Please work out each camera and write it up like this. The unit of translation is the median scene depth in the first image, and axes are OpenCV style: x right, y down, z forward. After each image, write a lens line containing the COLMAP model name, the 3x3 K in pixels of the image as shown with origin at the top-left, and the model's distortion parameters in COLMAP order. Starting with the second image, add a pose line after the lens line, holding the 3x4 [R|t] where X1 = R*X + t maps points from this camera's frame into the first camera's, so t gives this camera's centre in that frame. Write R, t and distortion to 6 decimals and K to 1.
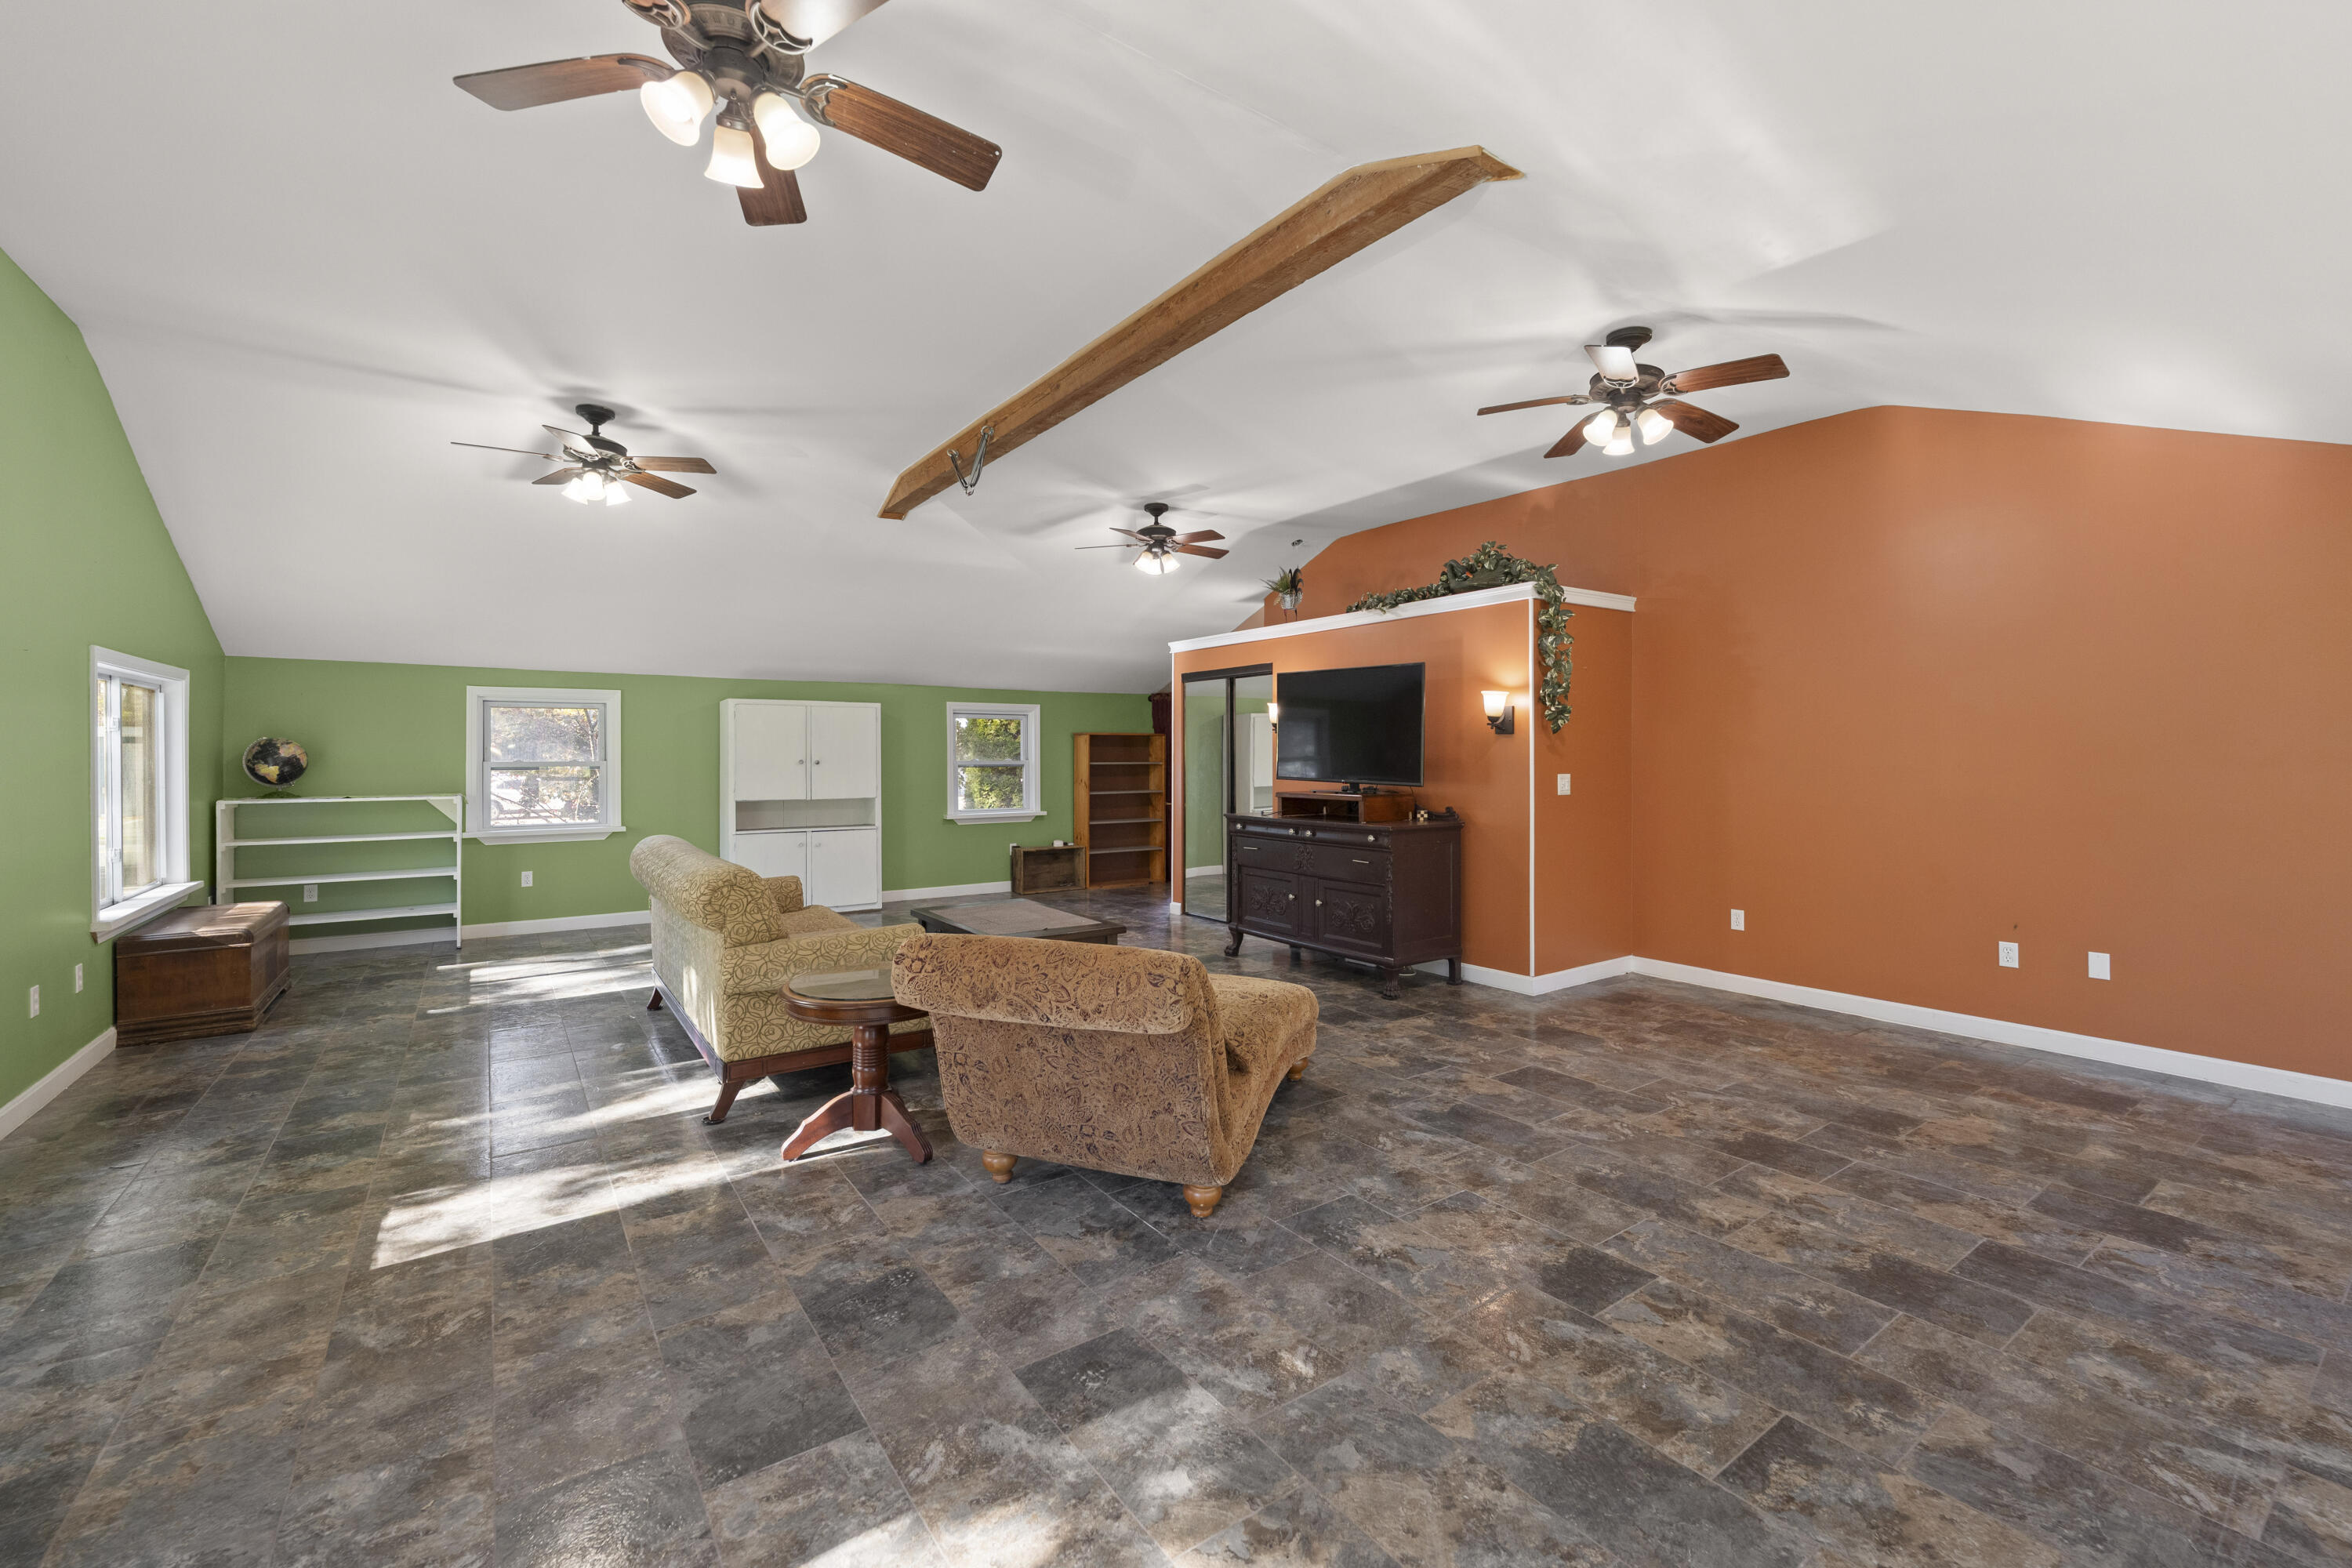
lens RADIAL K [[976.8, 0, 1178.4], [0, 976.8, 741.8], [0, 0, 1]] dist [-0.003566, 0.000197]
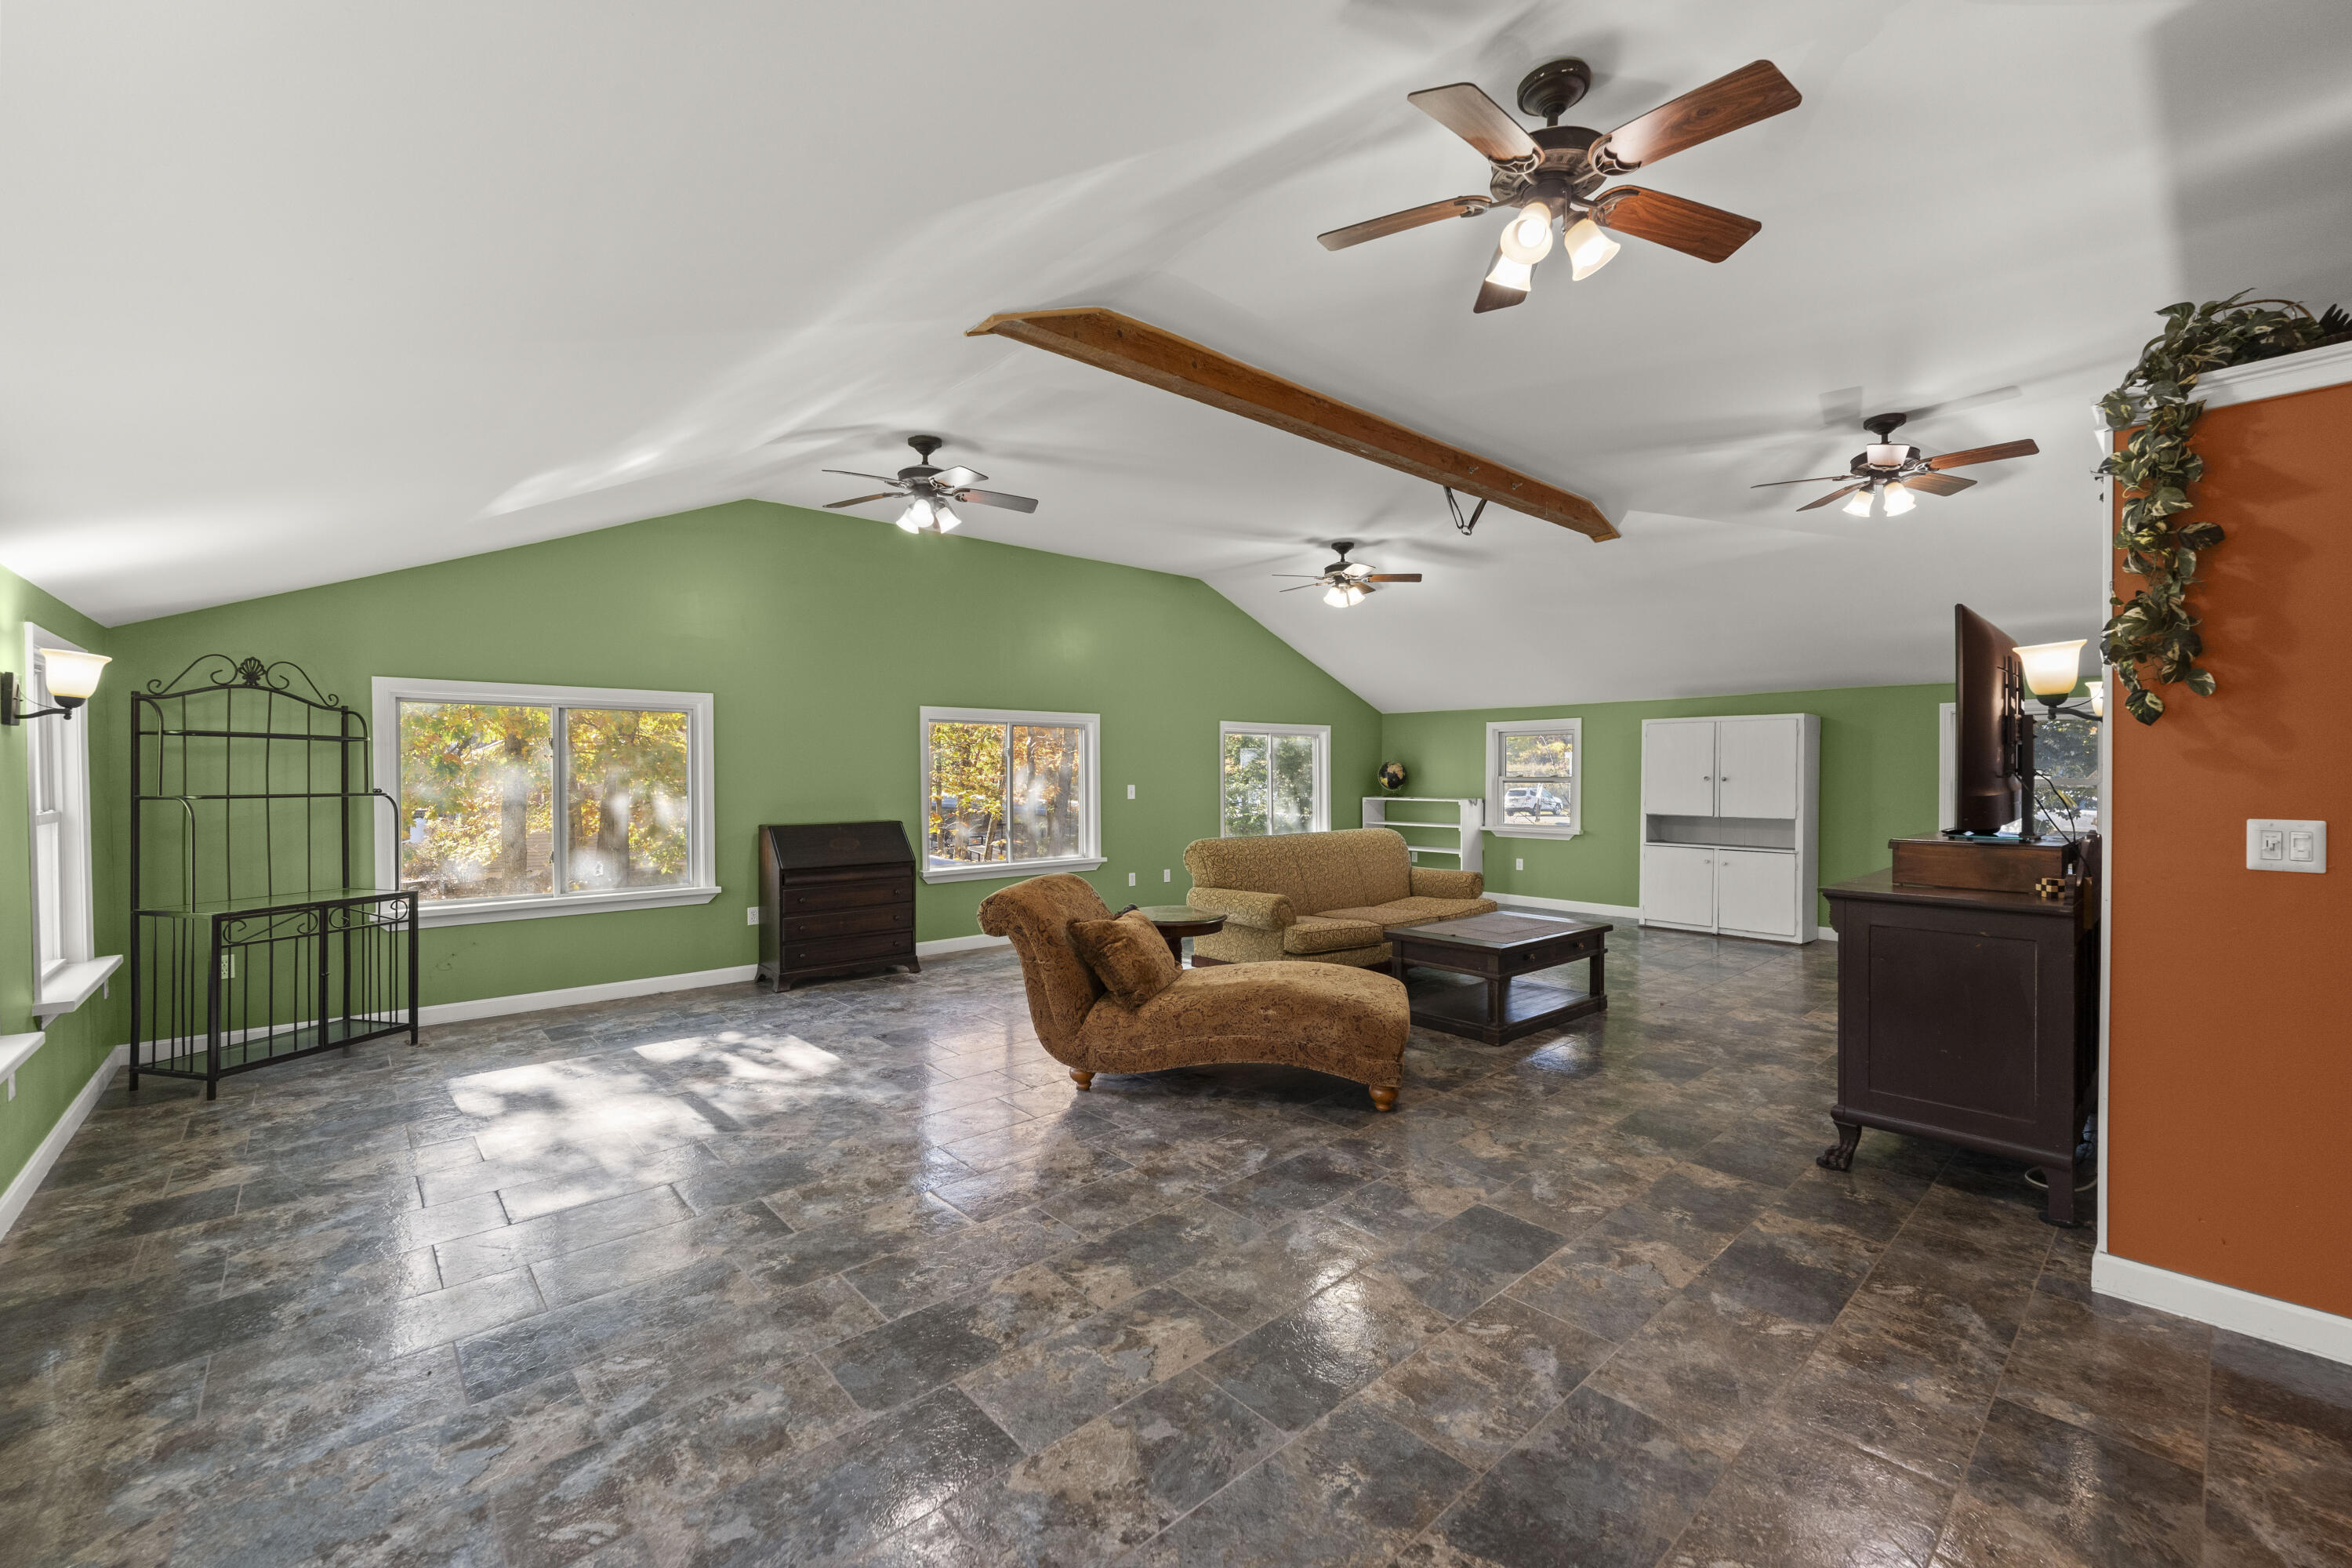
lens RADIAL K [[950.3, 0, 1176.0], [0, 950.3, 784.0], [0, 0, 1]] dist [-0.000935, -0.000317]
pose [[0.116058, 0.013703, -0.993148, 0.746498], [0.015122, 0.999765, 0.015561, 0.004173], [0.993127, -0.016824, 0.115823, 0.505516]]
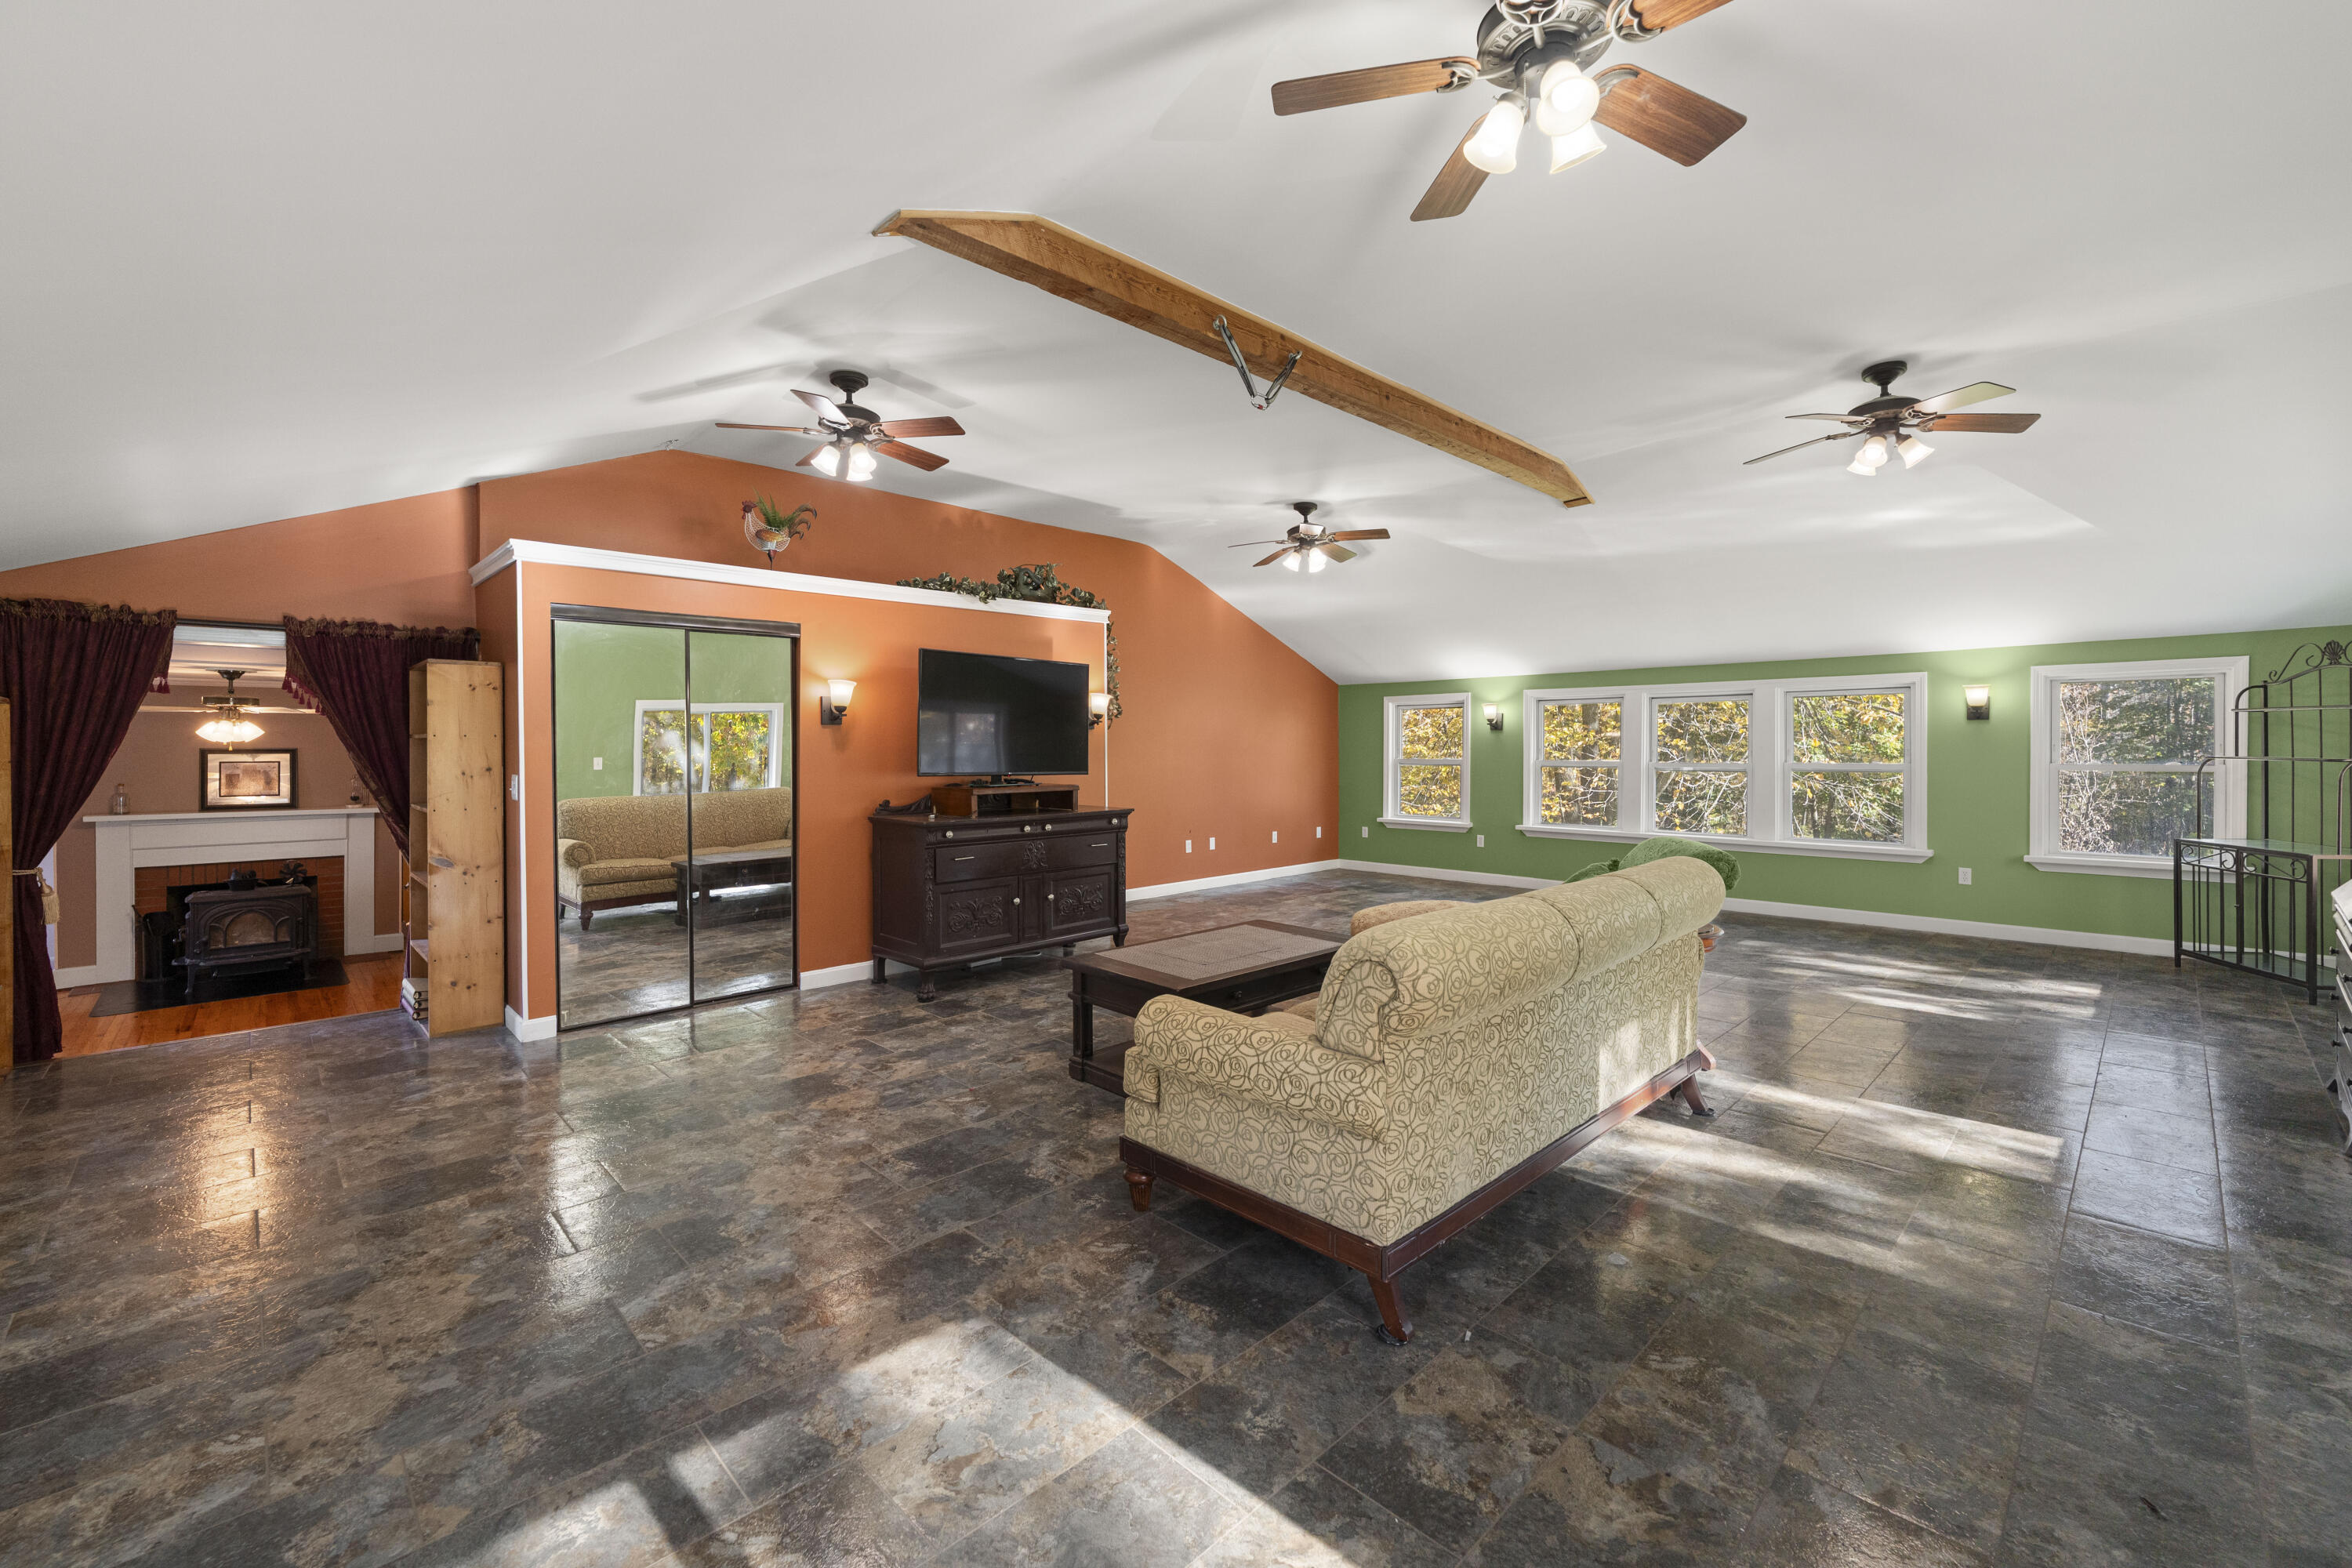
lens RADIAL K [[956.4, 0, 1175.5], [0, 956.4, 740.3], [0, 0, 1]] dist [-0.000832, -0.000029]
pose [[-0.152880, 0.005701, 0.988228, -0.873989], [-0.008860, 0.999935, -0.007139, 0.013773], [-0.988205, -0.009847, -0.152819, 1.086802]]
